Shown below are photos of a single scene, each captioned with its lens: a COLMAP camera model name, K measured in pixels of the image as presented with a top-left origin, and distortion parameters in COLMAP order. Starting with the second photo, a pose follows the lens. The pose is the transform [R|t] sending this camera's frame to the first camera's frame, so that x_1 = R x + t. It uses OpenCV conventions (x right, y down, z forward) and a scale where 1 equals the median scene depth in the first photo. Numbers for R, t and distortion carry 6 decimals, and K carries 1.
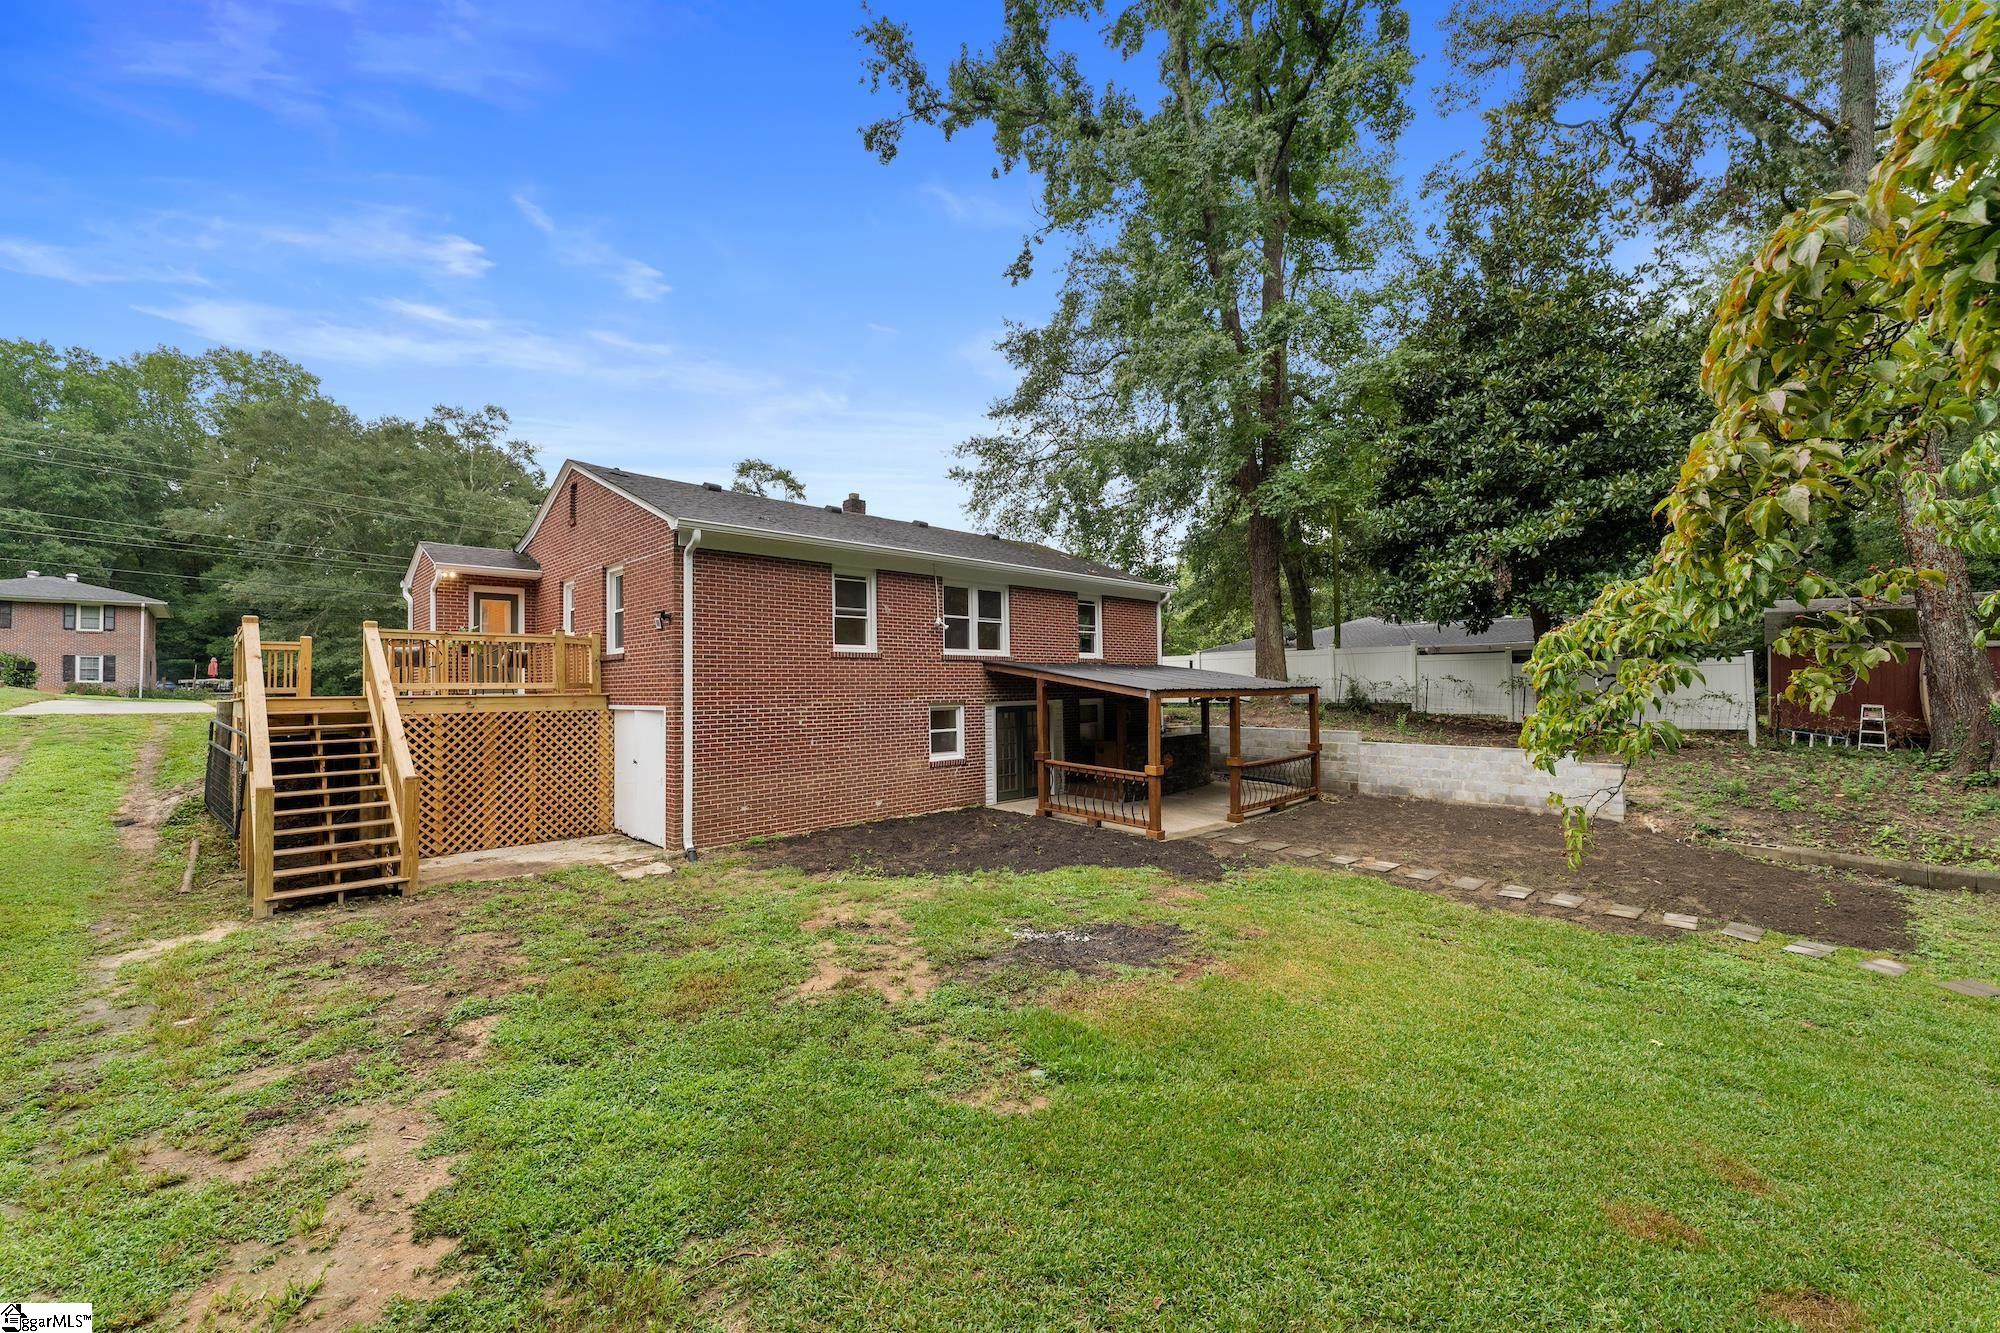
lens RADIAL K [[799.7, 0, 999.4], [0, 799.7, 659.8], [0, 0, 1]] dist [0.002387, 0.000190]
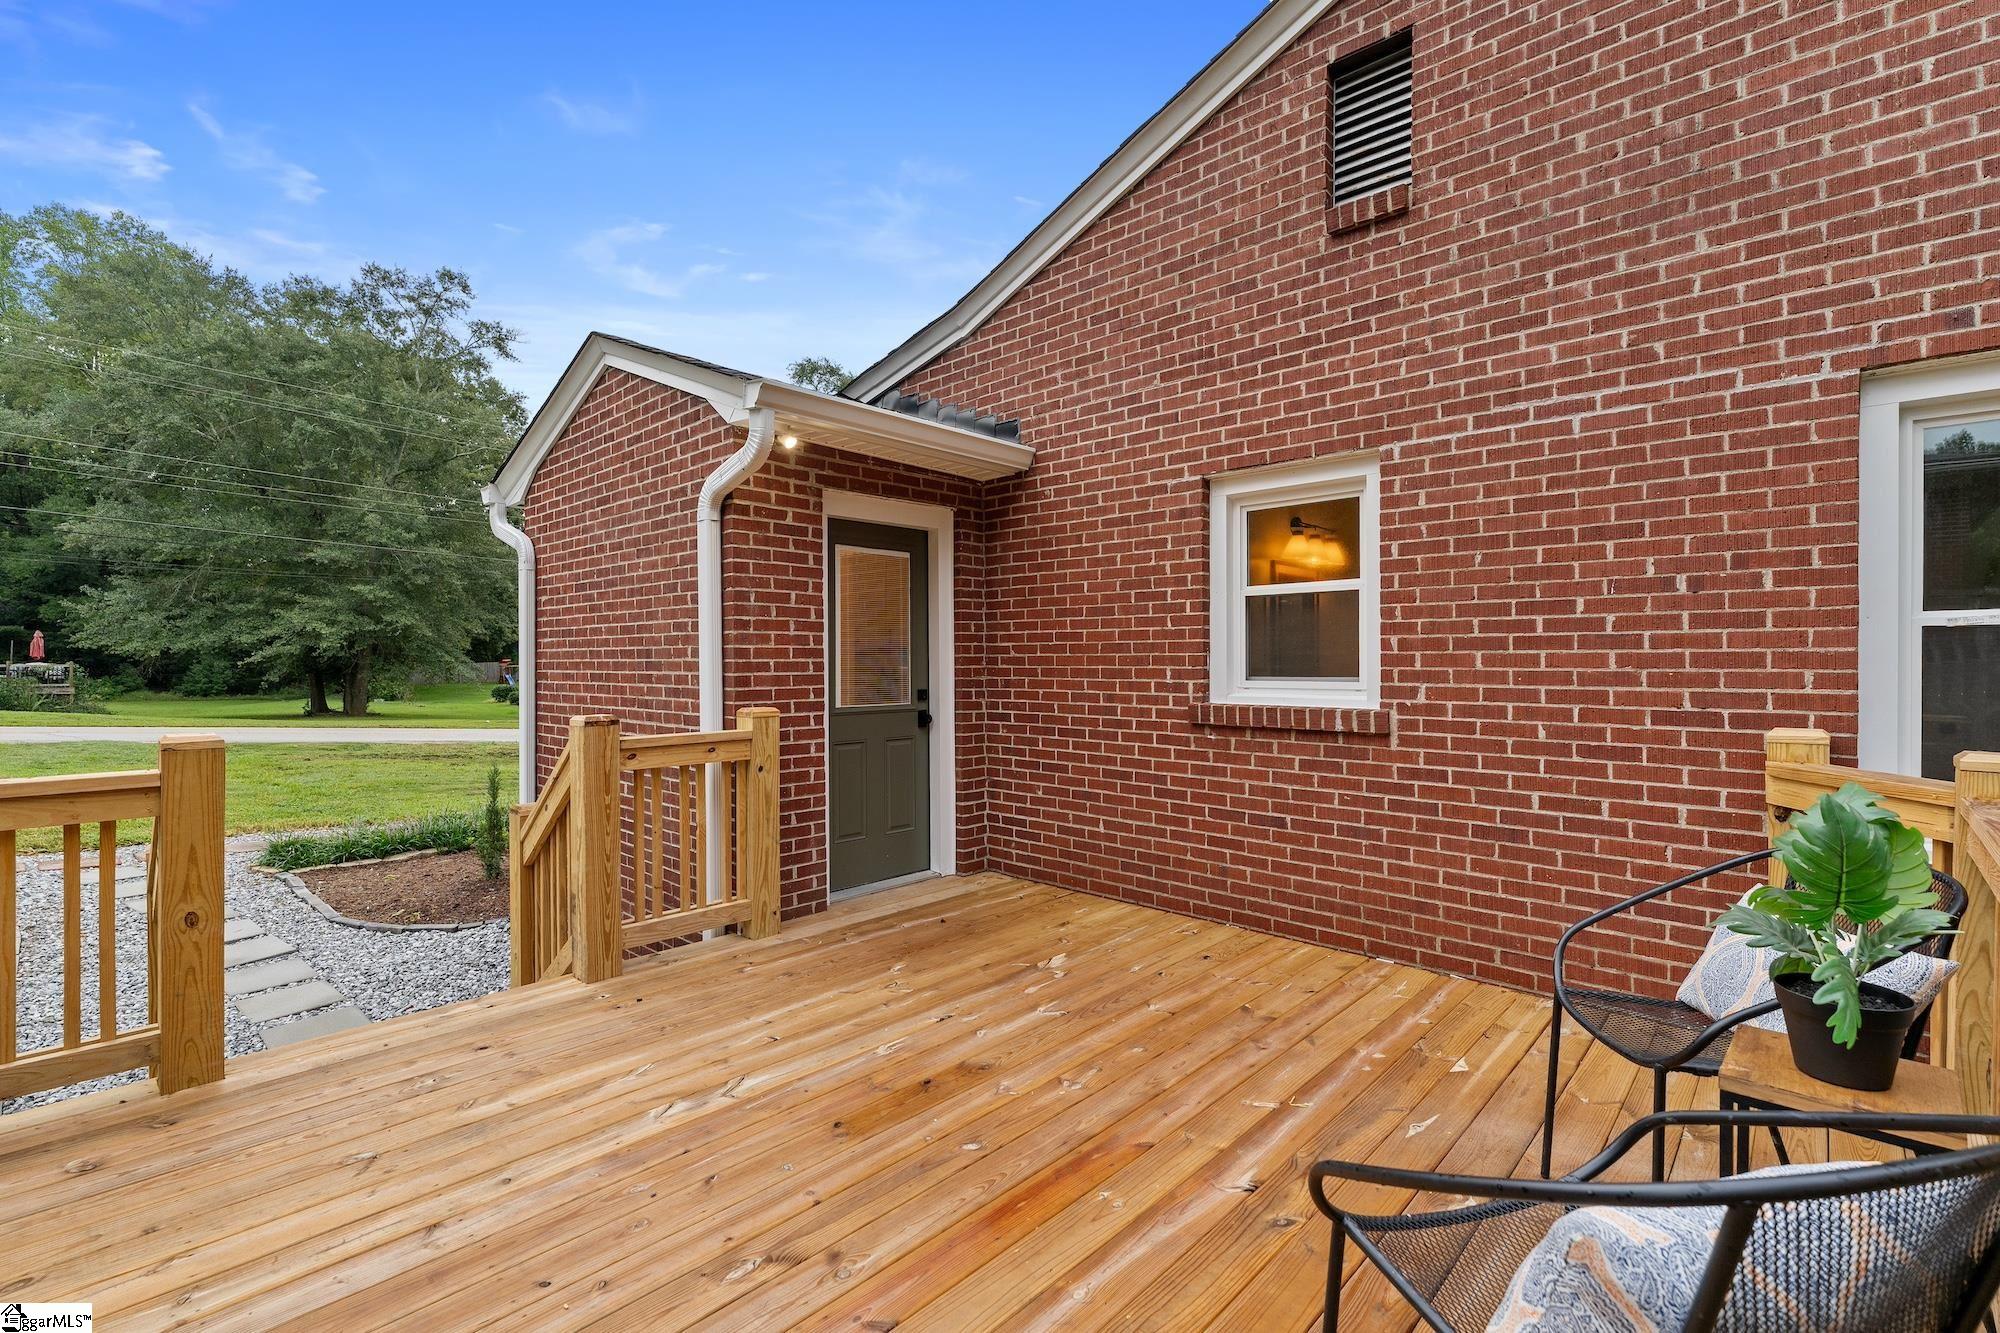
lens RADIAL K [[880.3, 0, 997.1], [0, 880.3, 656.1], [0, 0, 1]] dist [-0.001409, 0.000378]
pose [[0.999298, 0.011360, 0.035697, -0.184039], [-0.012560, 0.999357, 0.033584, -0.015003], [-0.035293, -0.034008, 0.998798, 0.214177]]
